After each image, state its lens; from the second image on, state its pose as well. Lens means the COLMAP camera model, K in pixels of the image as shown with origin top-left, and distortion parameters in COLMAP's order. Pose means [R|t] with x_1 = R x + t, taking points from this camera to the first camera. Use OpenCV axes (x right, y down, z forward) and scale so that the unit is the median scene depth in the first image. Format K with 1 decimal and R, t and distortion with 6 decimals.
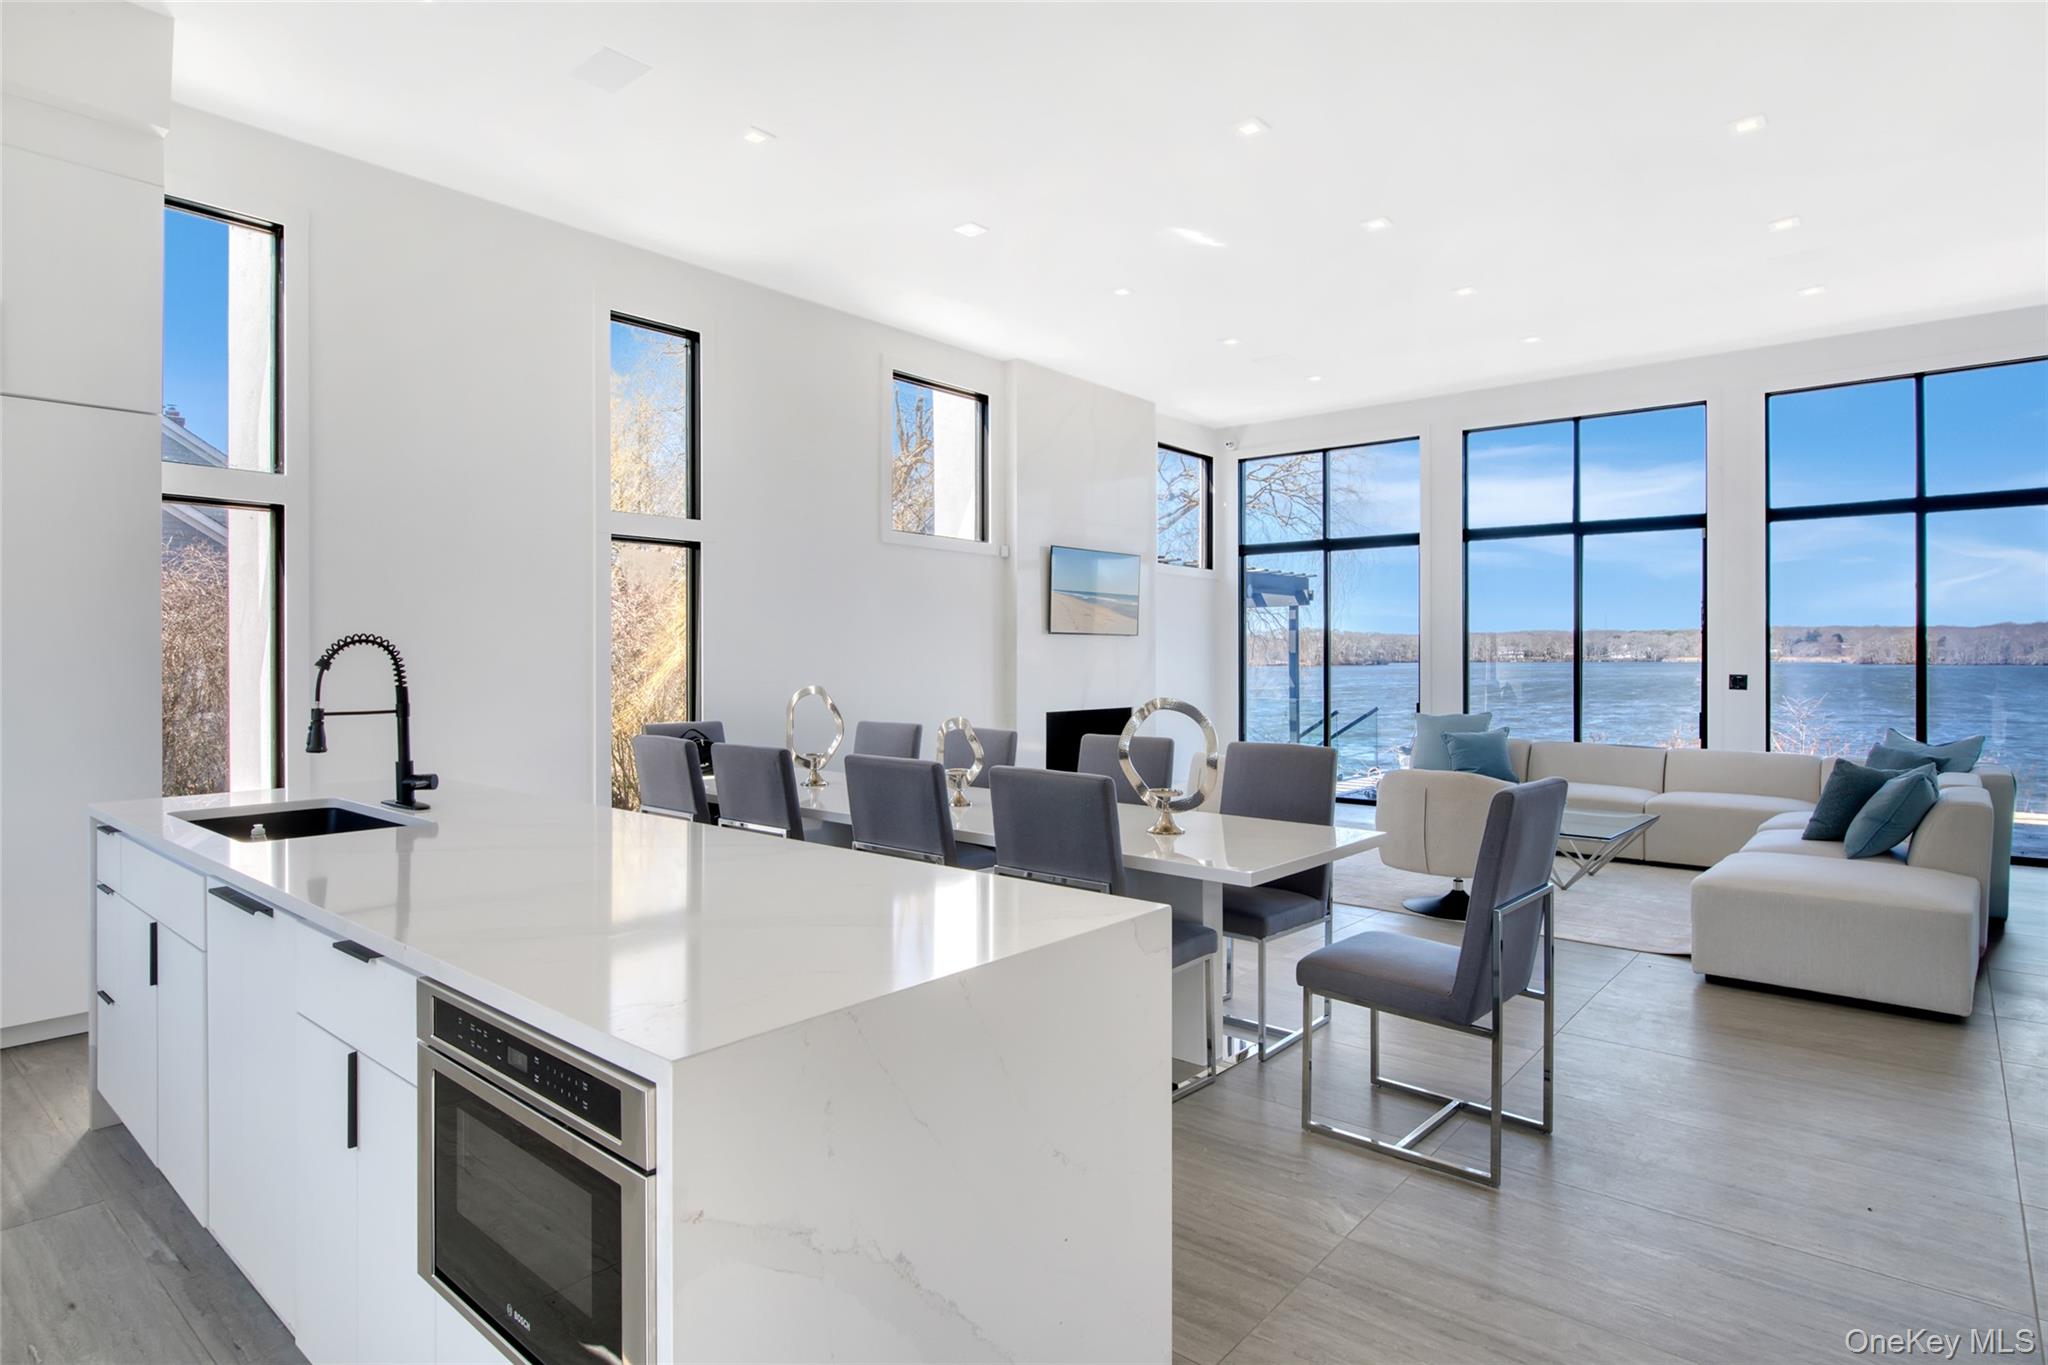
lens RADIAL K [[1085.6, 0, 1027.0], [0, 1085.6, 661.8], [0, 0, 1]] dist [-0.002251, -0.001258]
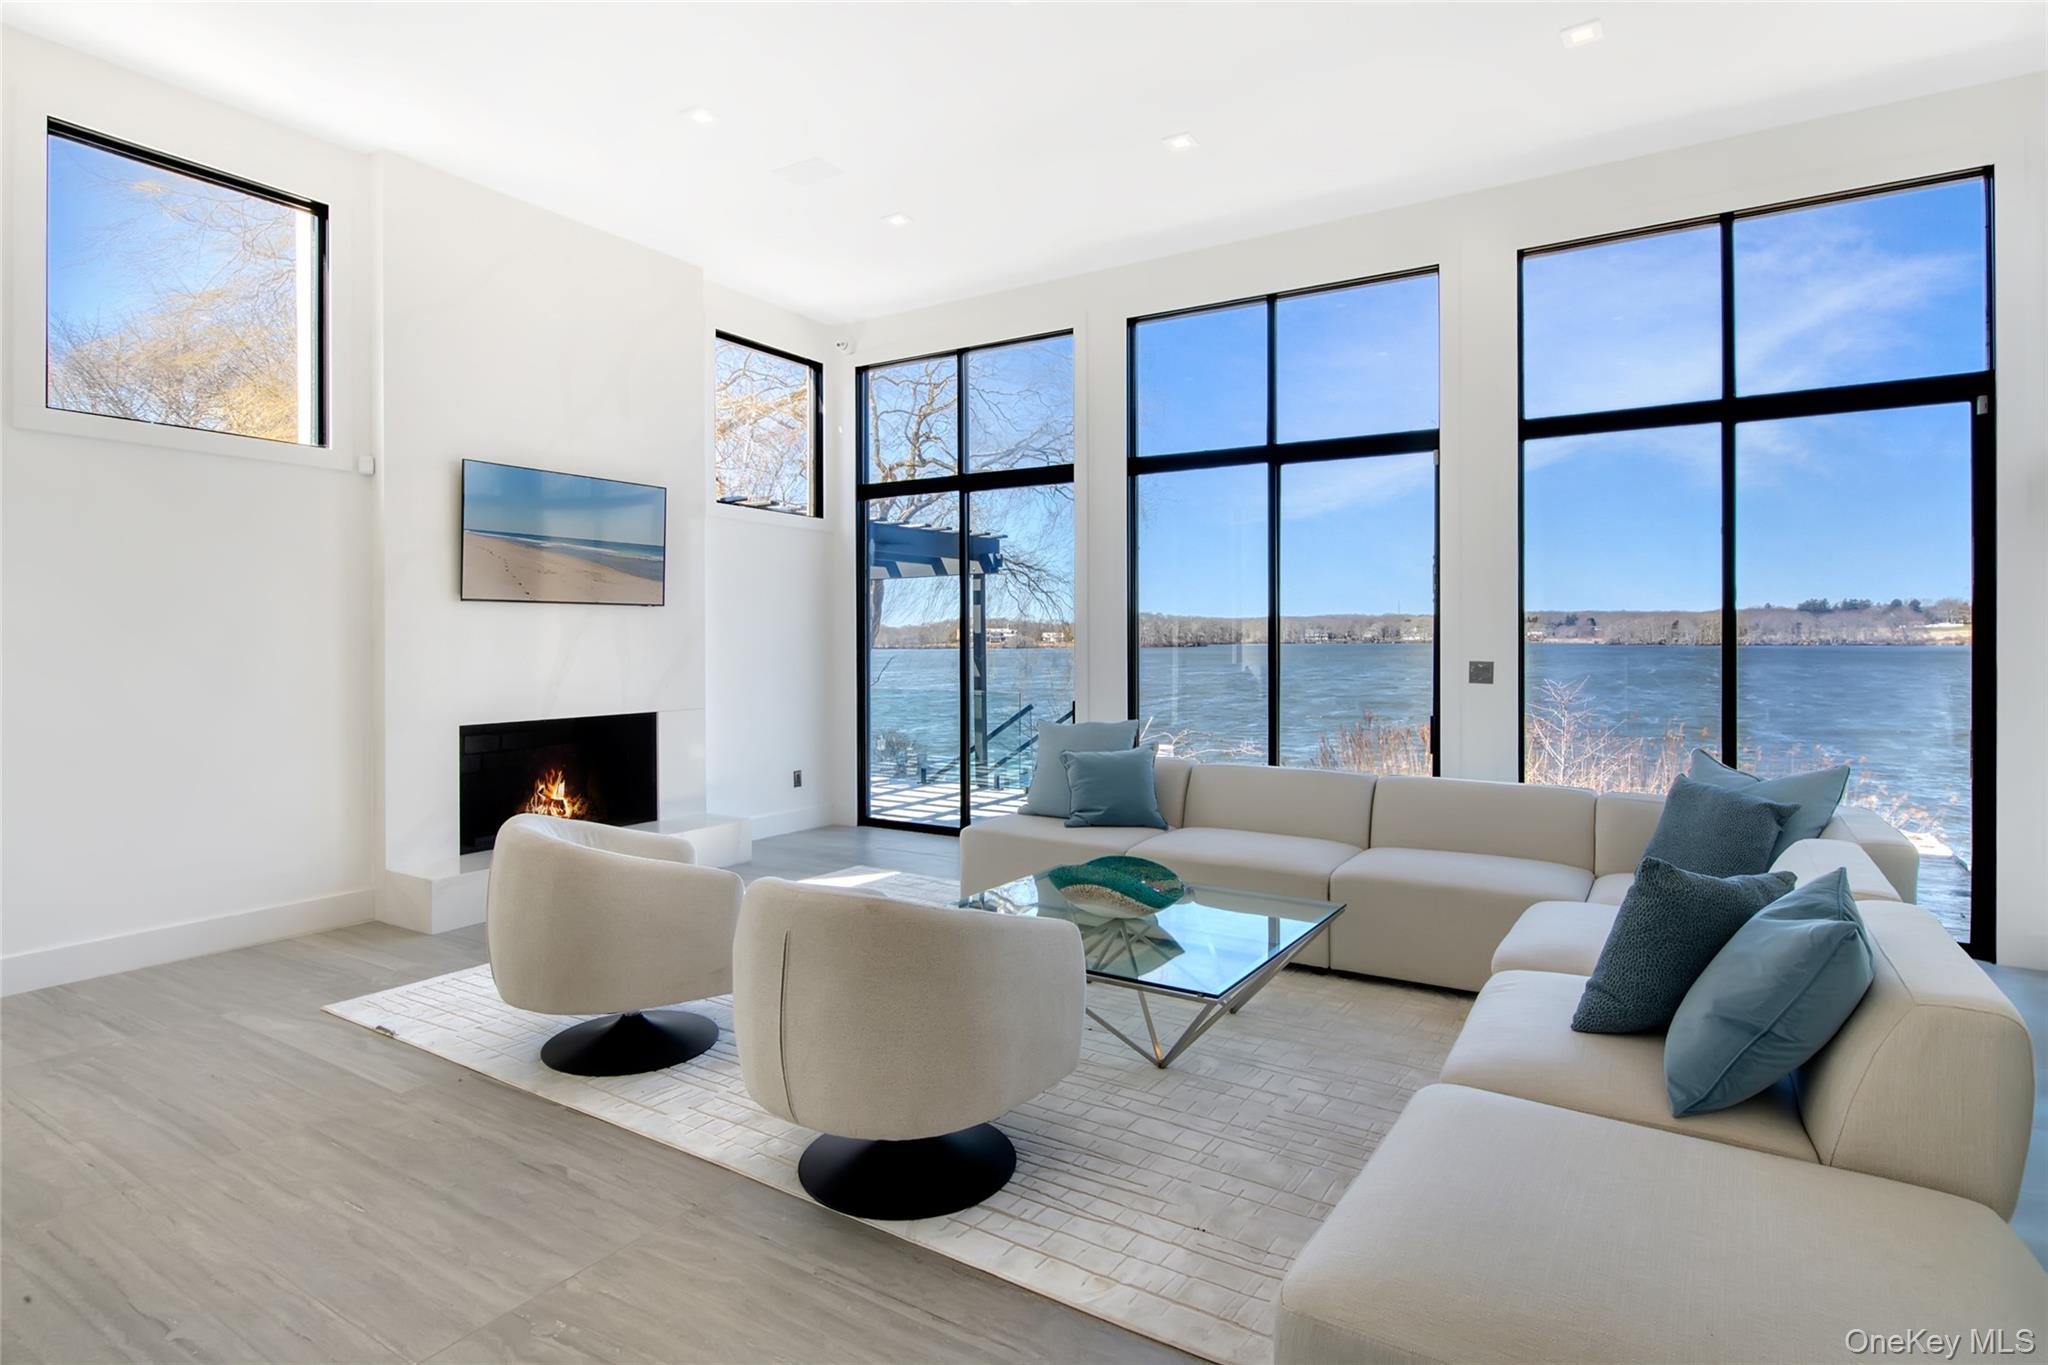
lens RADIAL K [[1045.0, 0, 1020.4], [0, 1045.0, 646.9], [0, 0, 1]] dist [0.017988, -0.021897]
pose [[0.989737, -0.002729, 0.142872, 0.249793], [0.002370, 0.999994, 0.002685, 0.000061], [-0.142878, -0.002319, 0.989738, 0.352815]]
